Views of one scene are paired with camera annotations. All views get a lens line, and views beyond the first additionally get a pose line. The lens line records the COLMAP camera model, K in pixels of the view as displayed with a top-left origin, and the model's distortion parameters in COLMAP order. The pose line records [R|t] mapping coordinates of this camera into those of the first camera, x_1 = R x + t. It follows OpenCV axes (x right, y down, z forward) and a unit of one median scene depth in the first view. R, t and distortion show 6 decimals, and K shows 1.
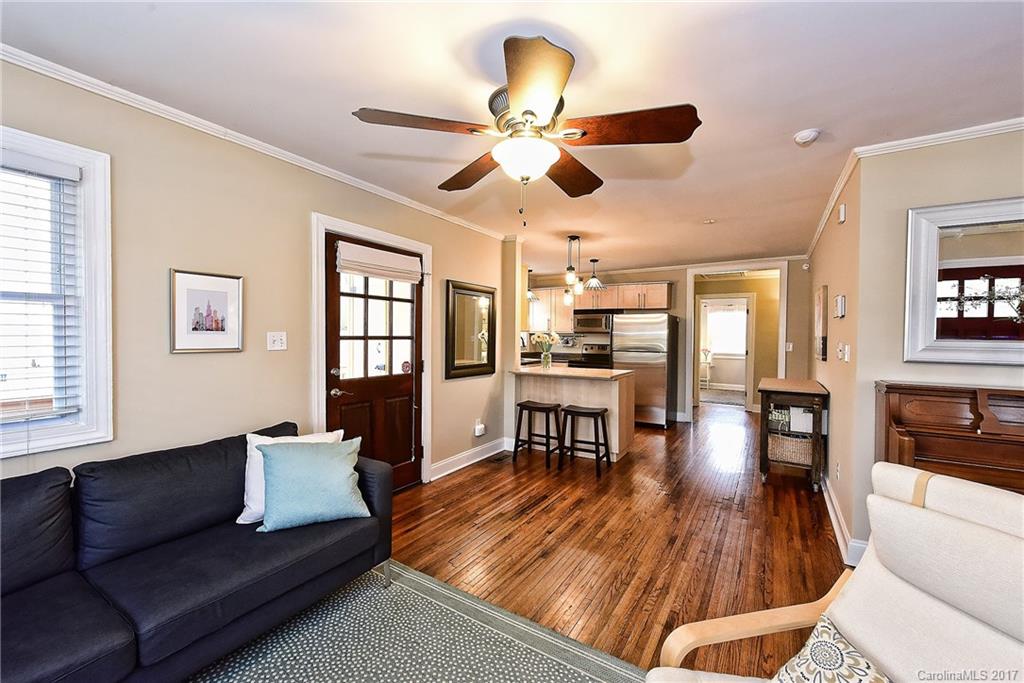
lens RADIAL K [[405.4, 0, 511.2], [0, 405.4, 342.6], [0, 0, 1]] dist [0.001409, -0.000735]
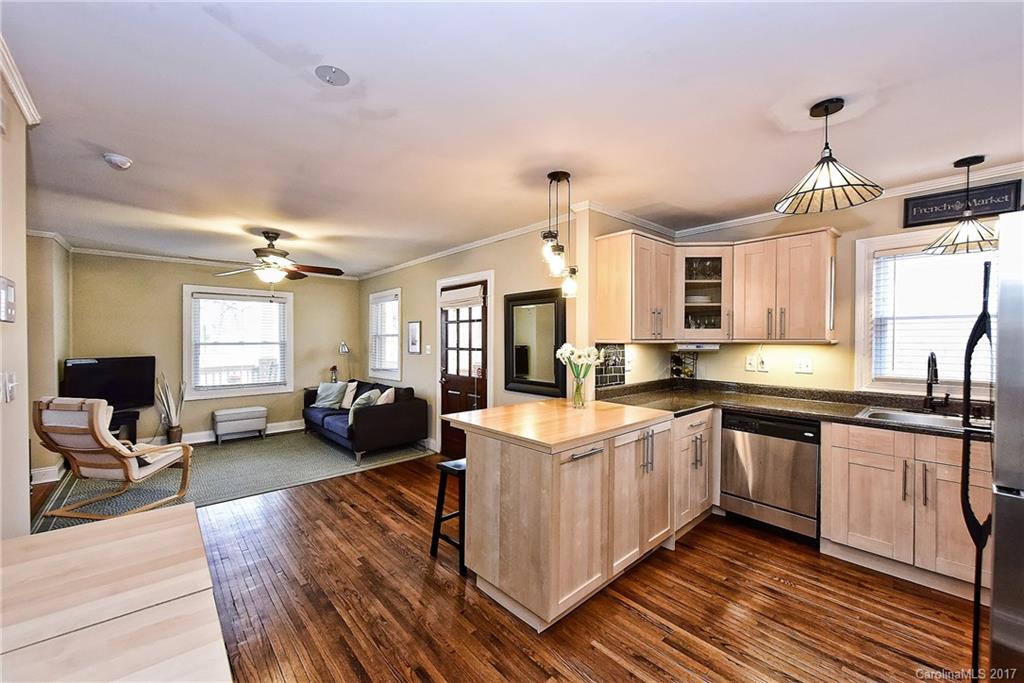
lens RADIAL K [[405.4, 0, 520.9], [0, 405.4, 340.1], [0, 0, 1]] dist [0.001409, -0.000735]
pose [[-0.259934, -0.003612, -0.965620, 0.882357], [-0.014314, 0.999898, 0.000113, -0.040611], [0.965520, 0.013852, -0.259959, 1.370015]]
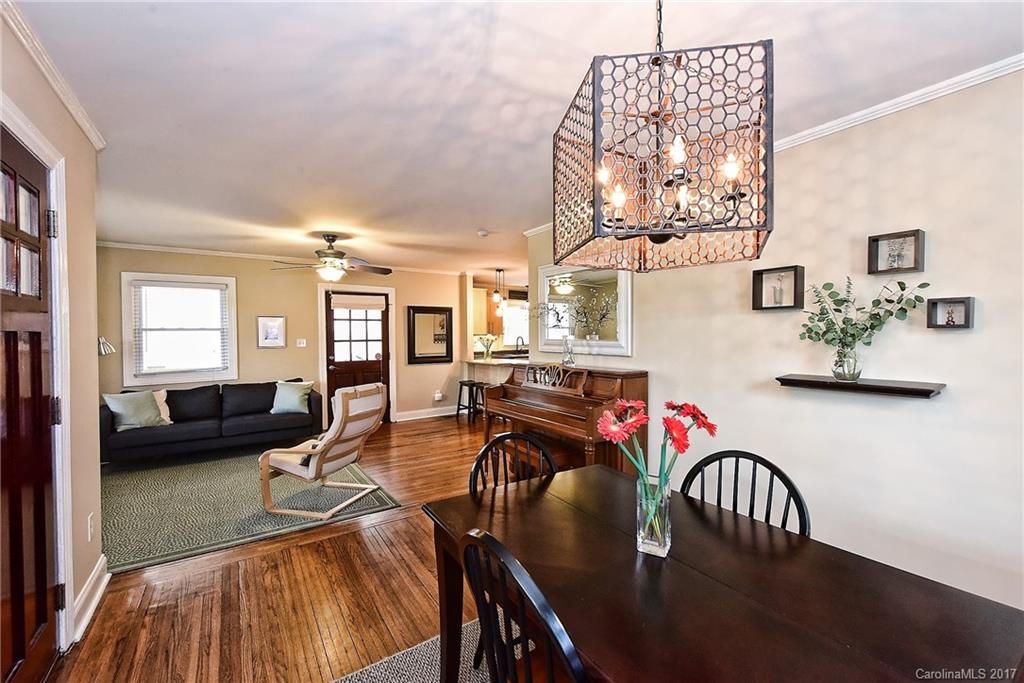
lens RADIAL K [[416.5, 0, 516.7], [0, 416.5, 340.0], [0, 0, 1]] dist [-0.010868, -0.000132]
pose [[0.923647, -0.012621, -0.383037, 0.975259], [0.011334, 0.999920, -0.005616, 0.003931], [0.383077, 0.000846, 0.923716, -0.463657]]
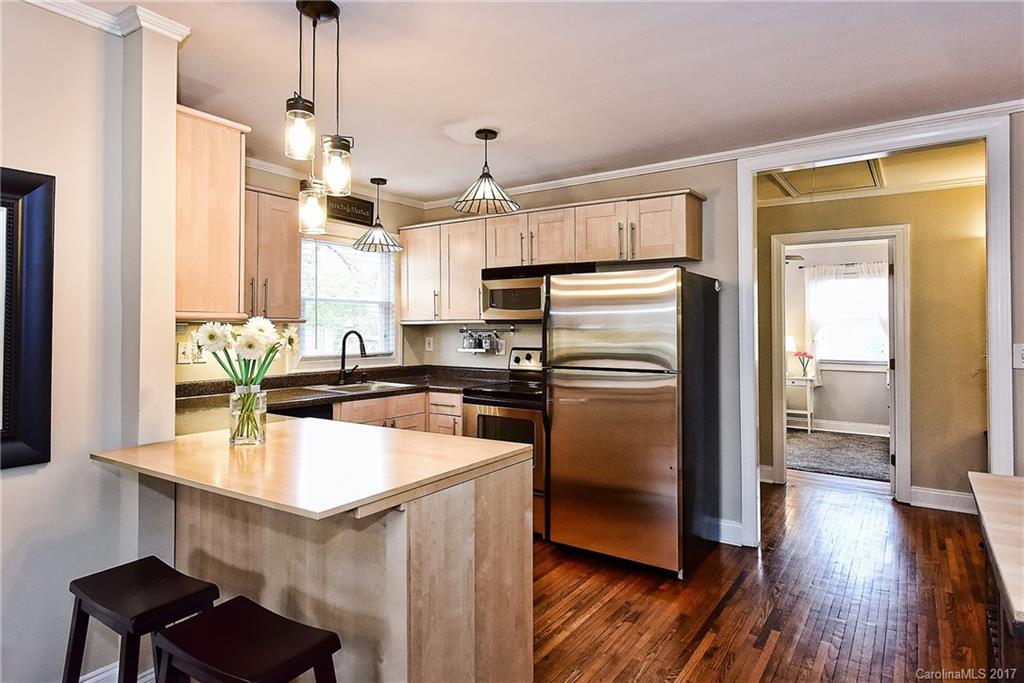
lens RADIAL K [[582.8, 0, 502.9], [0, 582.8, 320.1], [0, 0, 1]] dist [0.001608, -0.003416]
pose [[0.999016, -0.009168, -0.043384, 0.382410], [0.007897, 0.999537, -0.029370, -0.015030], [0.043633, 0.028999, 0.998627, 0.714583]]
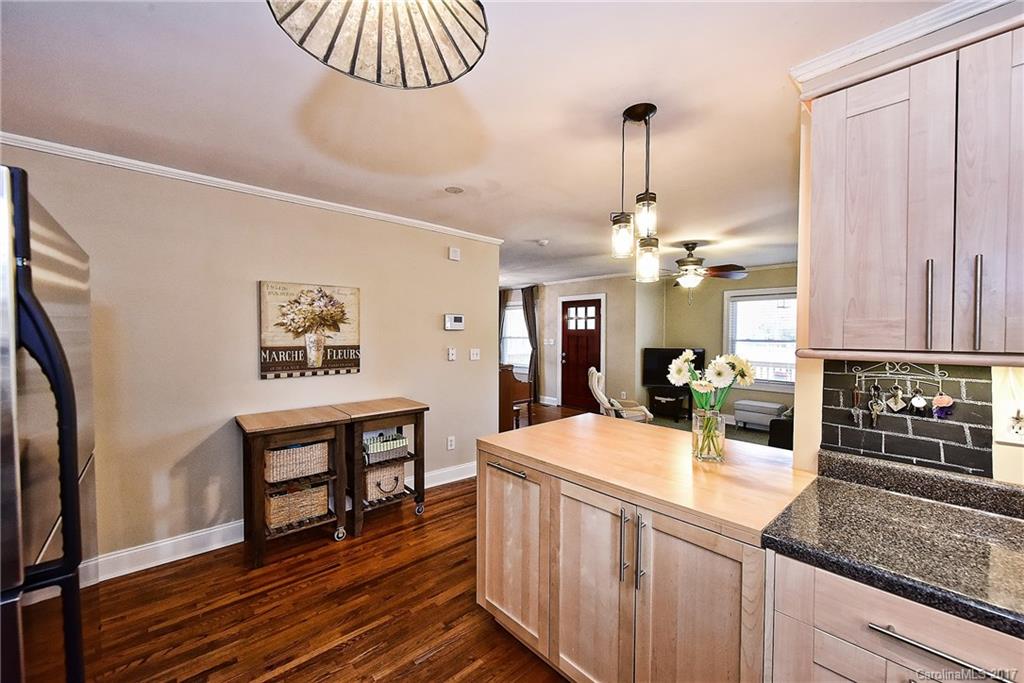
lens RADIAL K [[405.4, 0, 511.9], [0, 405.4, 338.2], [0, 0, 1]] dist [0.001409, -0.000735]
pose [[-0.963174, -0.018222, 0.268259, 0.199529], [-0.010371, 0.999476, 0.030652, -0.062924], [-0.268677, 0.026741, -0.962859, 1.780537]]
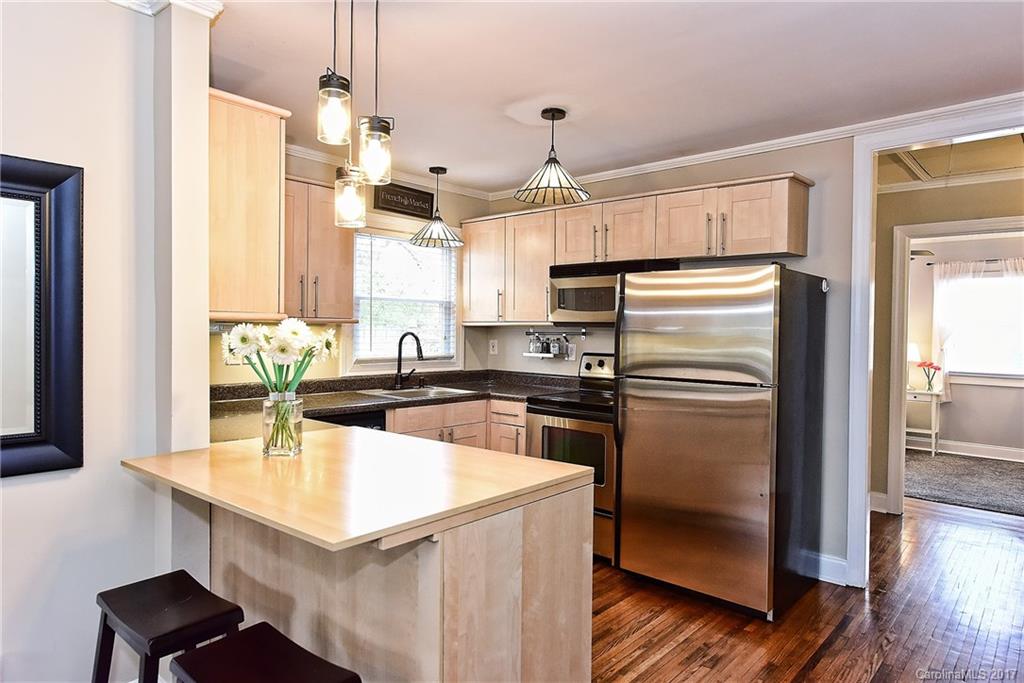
lens RADIAL K [[622.3, 0, 504.9], [0, 622.3, 339.2], [0, 0, 1]] dist [-0.008477, 0.006870]
pose [[0.985969, 0.006669, -0.166794, 0.399495], [-0.006482, 0.999978, 0.001664, -0.020023], [0.166802, -0.000559, 0.985990, 0.752920]]
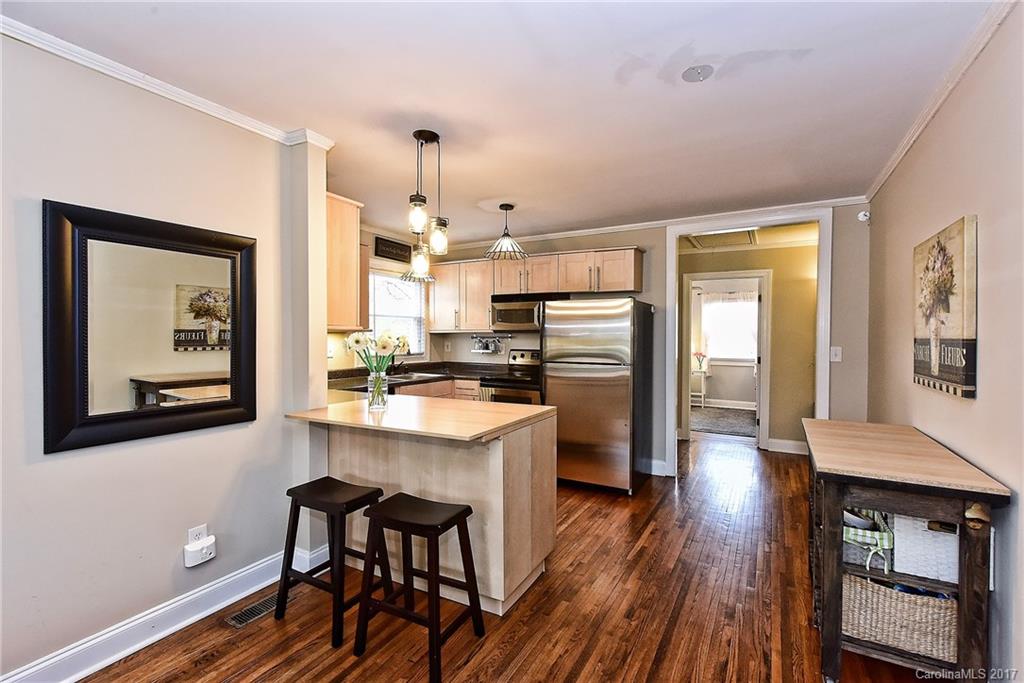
lens RADIAL K [[455.6, 0, 511.9], [0, 455.6, 341.5], [0, 0, 1]] dist [0.003792, 0.001586]
pose [[0.998658, -0.006097, 0.051424, 0.280699], [0.006141, 0.999981, -0.000704, -0.015884], [-0.051419, 0.001019, 0.998677, 0.556697]]
